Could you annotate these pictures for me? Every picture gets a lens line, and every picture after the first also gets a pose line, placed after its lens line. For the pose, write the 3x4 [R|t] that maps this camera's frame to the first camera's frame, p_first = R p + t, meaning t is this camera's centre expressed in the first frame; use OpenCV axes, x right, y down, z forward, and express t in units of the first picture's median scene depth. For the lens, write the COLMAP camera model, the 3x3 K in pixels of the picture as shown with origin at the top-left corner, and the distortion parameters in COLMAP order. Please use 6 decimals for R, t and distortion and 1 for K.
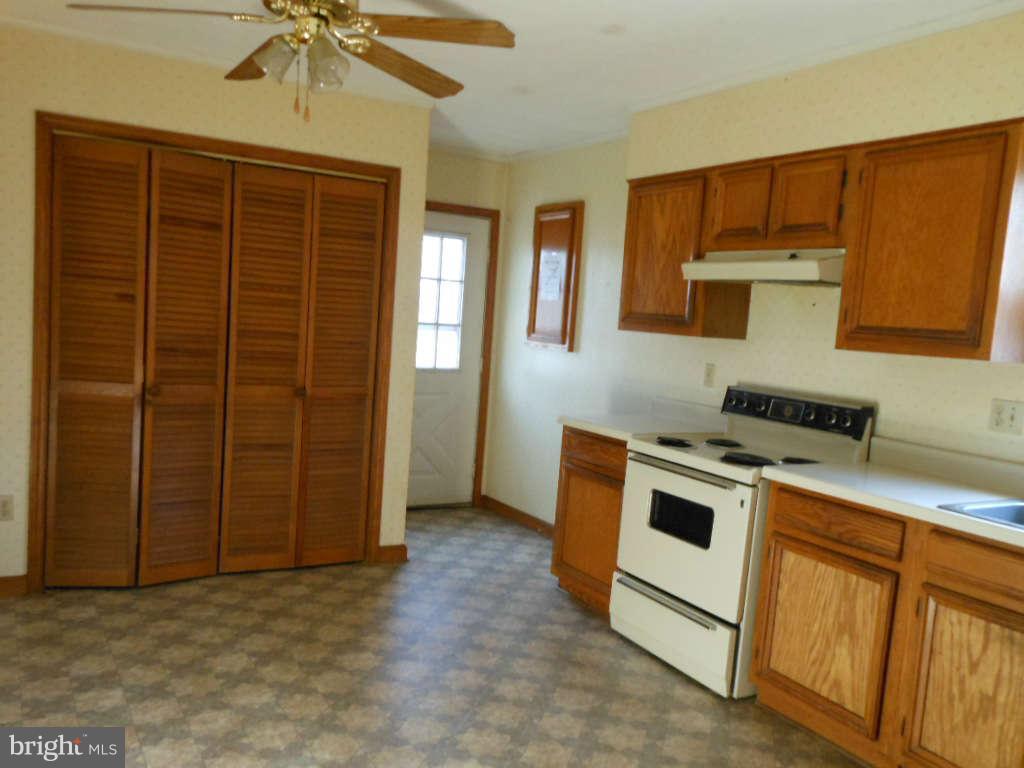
lens RADIAL K [[866.8, 0, 514.9], [0, 866.8, 416.8], [0, 0, 1]] dist [-0.002795, 0.005173]
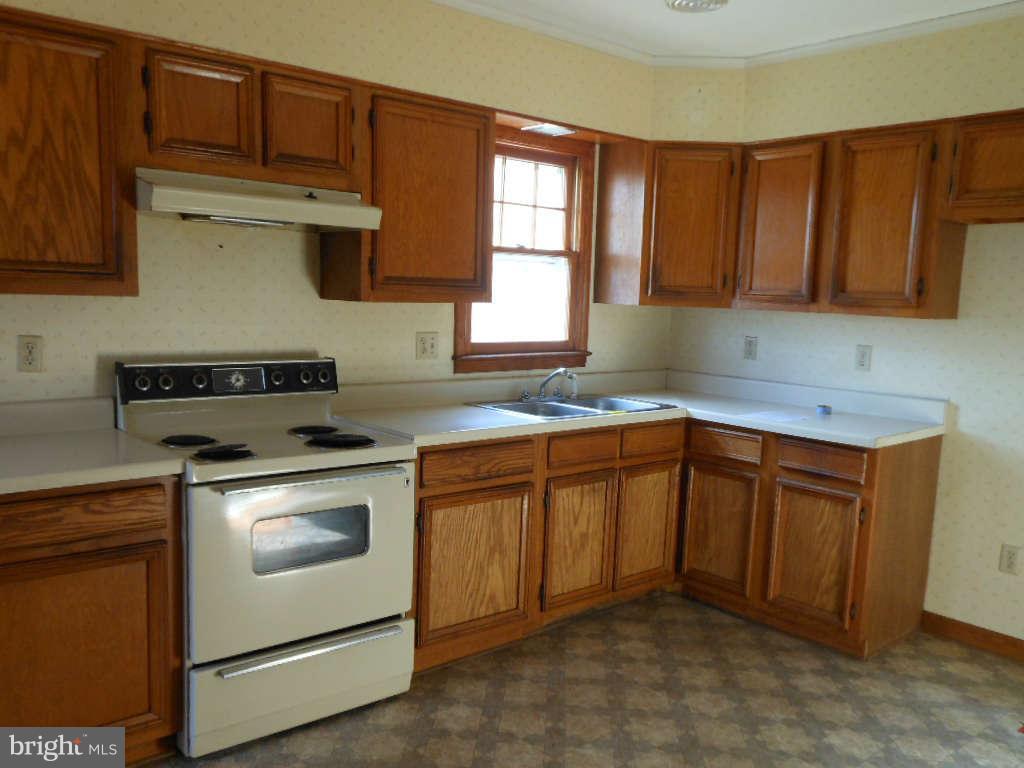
lens RADIAL K [[866.8, 0, 514.9], [0, 866.8, 416.8], [0, 0, 1]] dist [-0.002795, 0.005173]
pose [[-0.190425, -0.216740, 0.957477, -0.652013], [0.070669, 0.969767, 0.233577, -0.180951], [-0.979155, 0.112143, -0.169351, 1.103369]]
